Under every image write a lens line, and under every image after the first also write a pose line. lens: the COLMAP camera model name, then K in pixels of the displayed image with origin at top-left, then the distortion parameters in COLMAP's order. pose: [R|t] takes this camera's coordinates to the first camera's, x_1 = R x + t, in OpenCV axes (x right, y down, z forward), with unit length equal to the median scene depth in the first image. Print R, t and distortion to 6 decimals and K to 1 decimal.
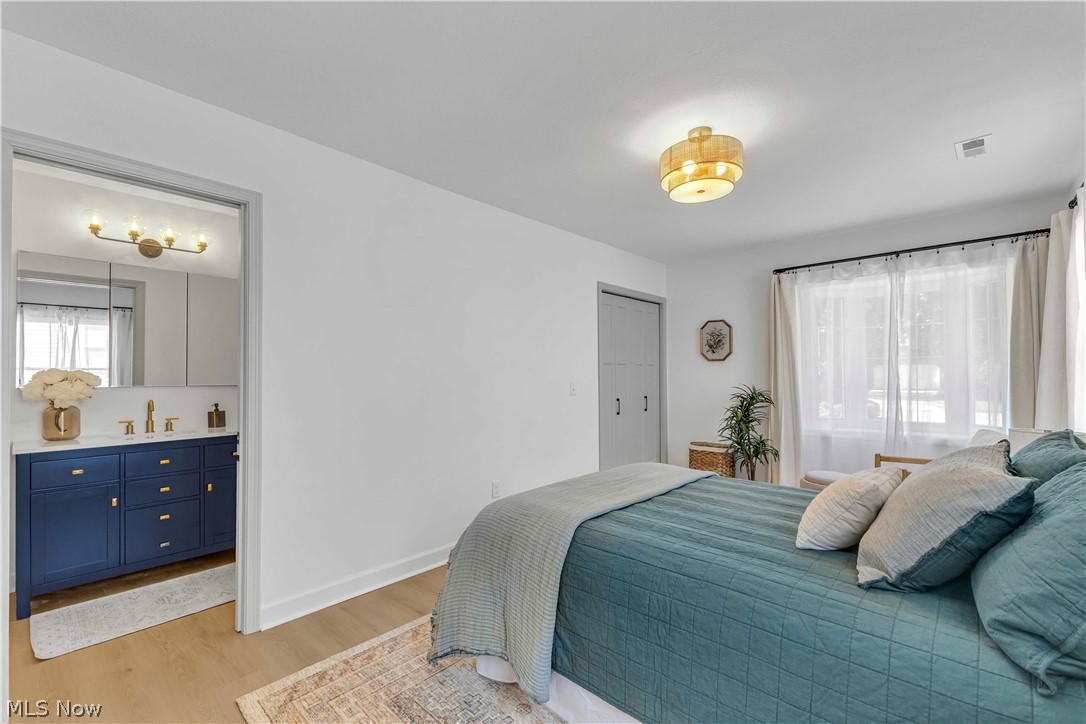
lens RADIAL K [[469.1, 0, 545.7], [0, 469.1, 364.1], [0, 0, 1]] dist [0.002438, -0.000303]
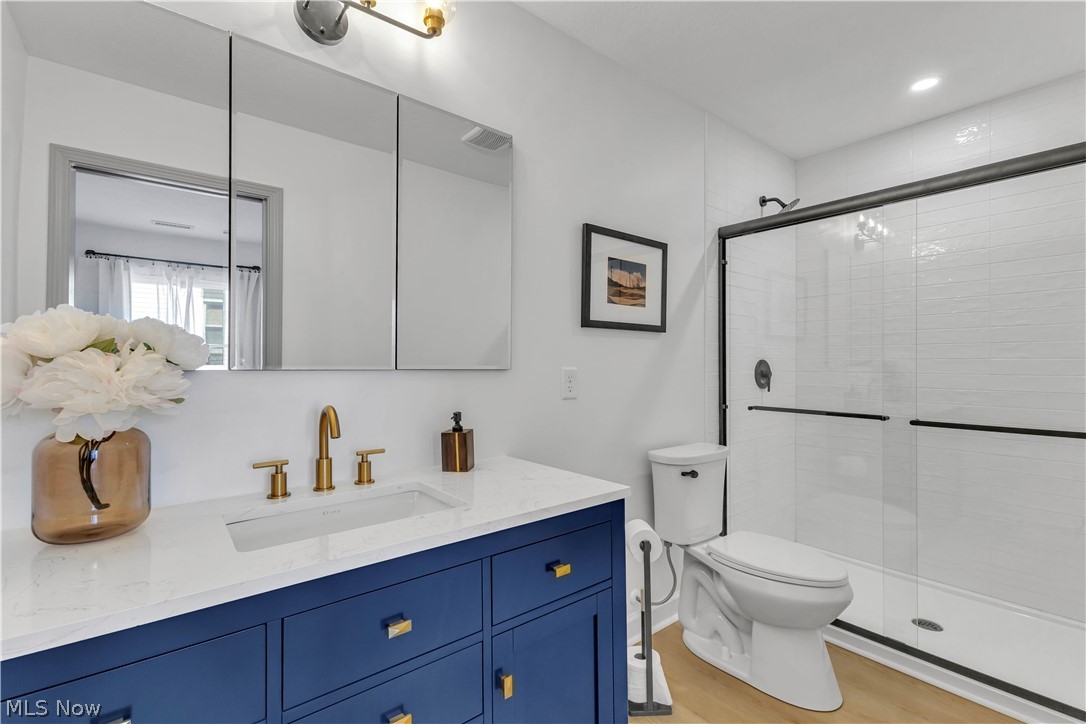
lens RADIAL K [[469.1, 0, 545.7], [0, 469.1, 364.1], [0, 0, 1]] dist [0.002438, -0.000303]
pose [[0.987620, 0.005701, -0.156763, -0.559178], [-0.002503, 0.999785, 0.020591, 0.031664], [0.156847, -0.019944, 0.987422, 0.603596]]
